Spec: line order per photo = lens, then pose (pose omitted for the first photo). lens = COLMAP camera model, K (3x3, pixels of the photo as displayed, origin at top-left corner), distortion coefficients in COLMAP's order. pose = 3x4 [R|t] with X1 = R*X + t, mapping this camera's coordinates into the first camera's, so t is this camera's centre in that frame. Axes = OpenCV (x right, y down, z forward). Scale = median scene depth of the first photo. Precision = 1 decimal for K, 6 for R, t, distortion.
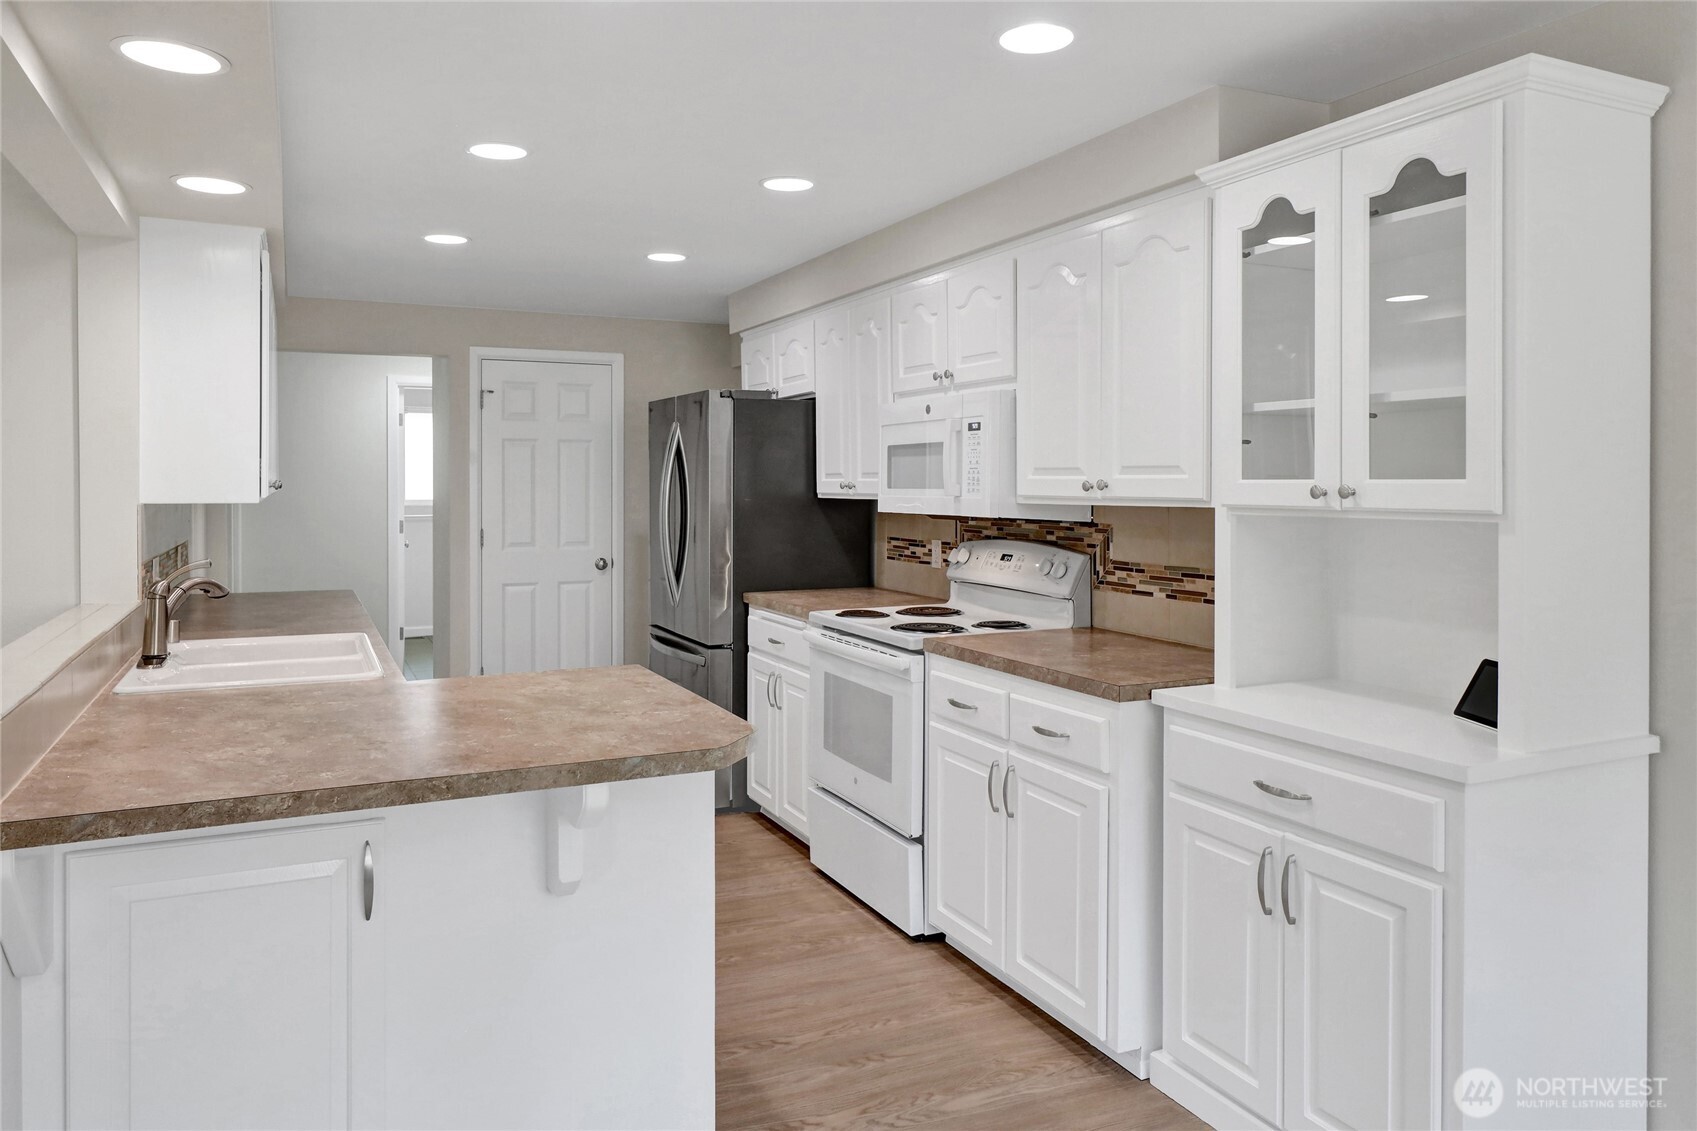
lens RADIAL K [[1180.9, 0, 824.8], [0, 1180.9, 522.0], [0, 0, 1]] dist [0.002824, -0.001402]
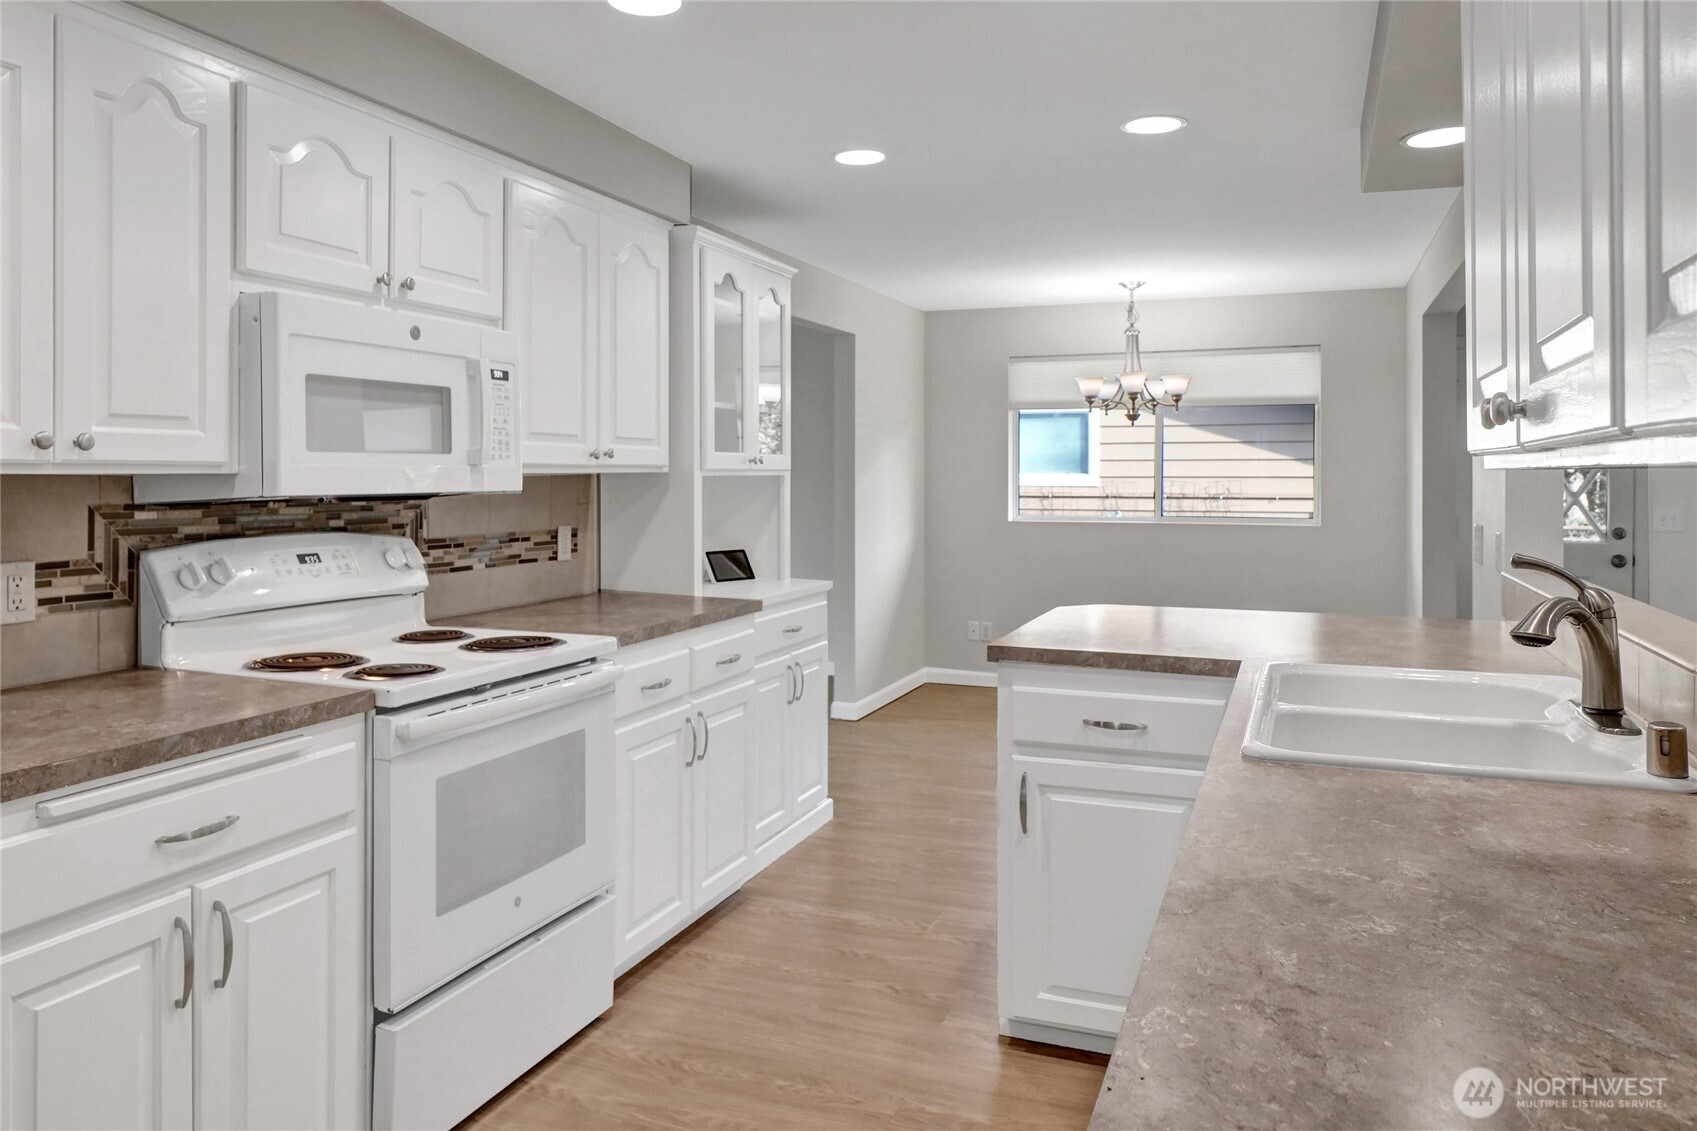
lens RADIAL K [[1180.9, 0, 824.8], [0, 1180.9, 522.0], [0, 0, 1]] dist [0.002824, -0.001402]
pose [[-0.688425, -0.029084, 0.724725, -0.605293], [0.025795, 0.997582, 0.064538, -0.029731], [-0.724849, 0.063124, -0.686010, 1.425990]]
